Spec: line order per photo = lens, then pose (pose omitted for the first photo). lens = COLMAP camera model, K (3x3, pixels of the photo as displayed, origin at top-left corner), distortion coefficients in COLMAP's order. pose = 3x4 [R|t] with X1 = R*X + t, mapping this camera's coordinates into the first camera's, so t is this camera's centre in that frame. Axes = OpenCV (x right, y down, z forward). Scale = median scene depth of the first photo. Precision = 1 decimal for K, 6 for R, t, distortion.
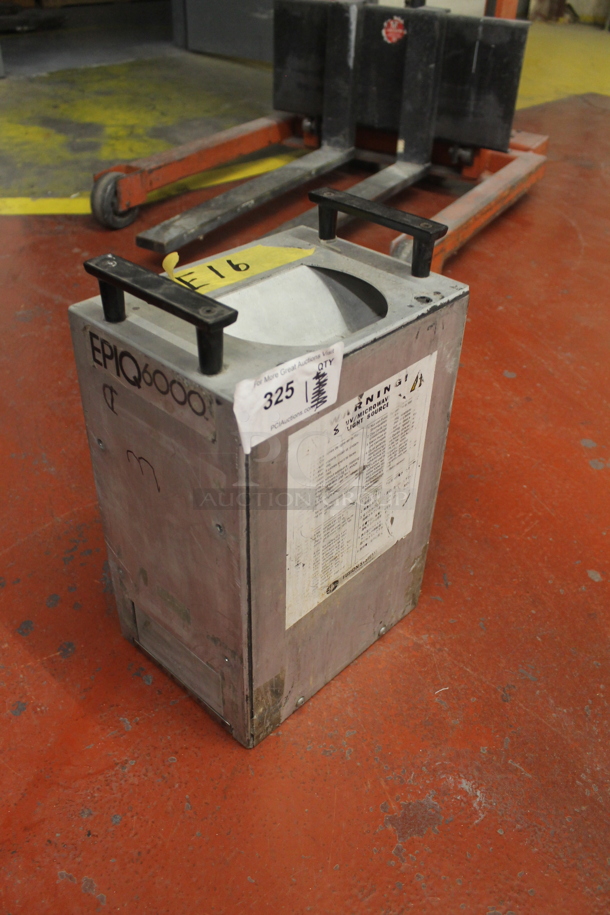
lens RADIAL K [[770.1, 0, 309.8], [0, 770.1, 464.2], [0, 0, 1]] dist [-0.140382, 0.085780]
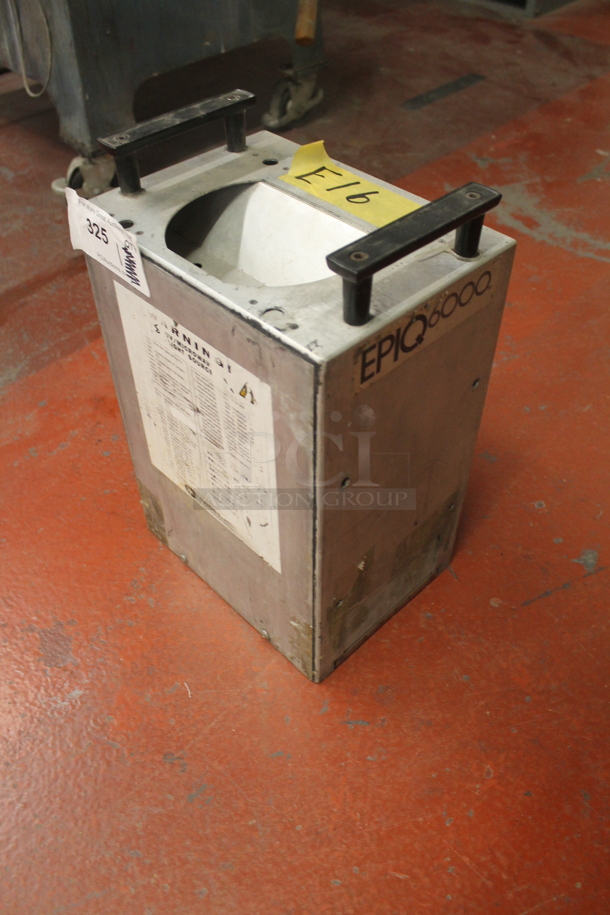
lens RADIAL K [[770.1, 0, 303.8], [0, 770.1, 456.1], [0, 0, 1]] dist [-0.140382, 0.085780]
pose [[-0.047657, 0.693704, -0.718682, 0.799759], [-0.598618, 0.556142, 0.576509, -0.598520], [0.799616, 0.457691, 0.388759, 0.794953]]
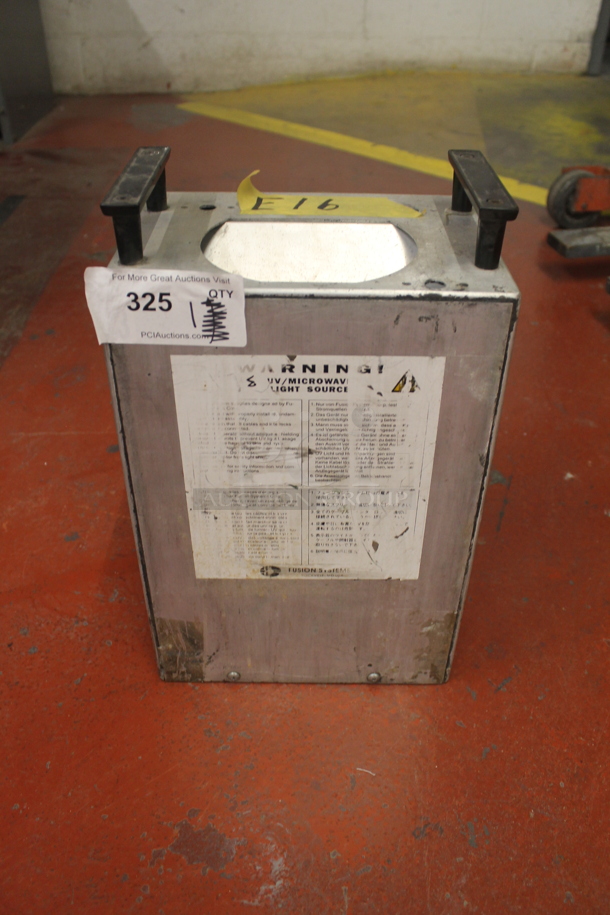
lens RADIAL K [[770.1, 0, 308.2], [0, 770.1, 458.2], [0, 0, 1]] dist [-0.140382, 0.085780]
pose [[0.680300, 0.414718, -0.604318, 0.610565], [-0.431690, 0.893051, 0.126895, -0.099947], [0.592313, 0.174551, 0.786573, 0.339936]]
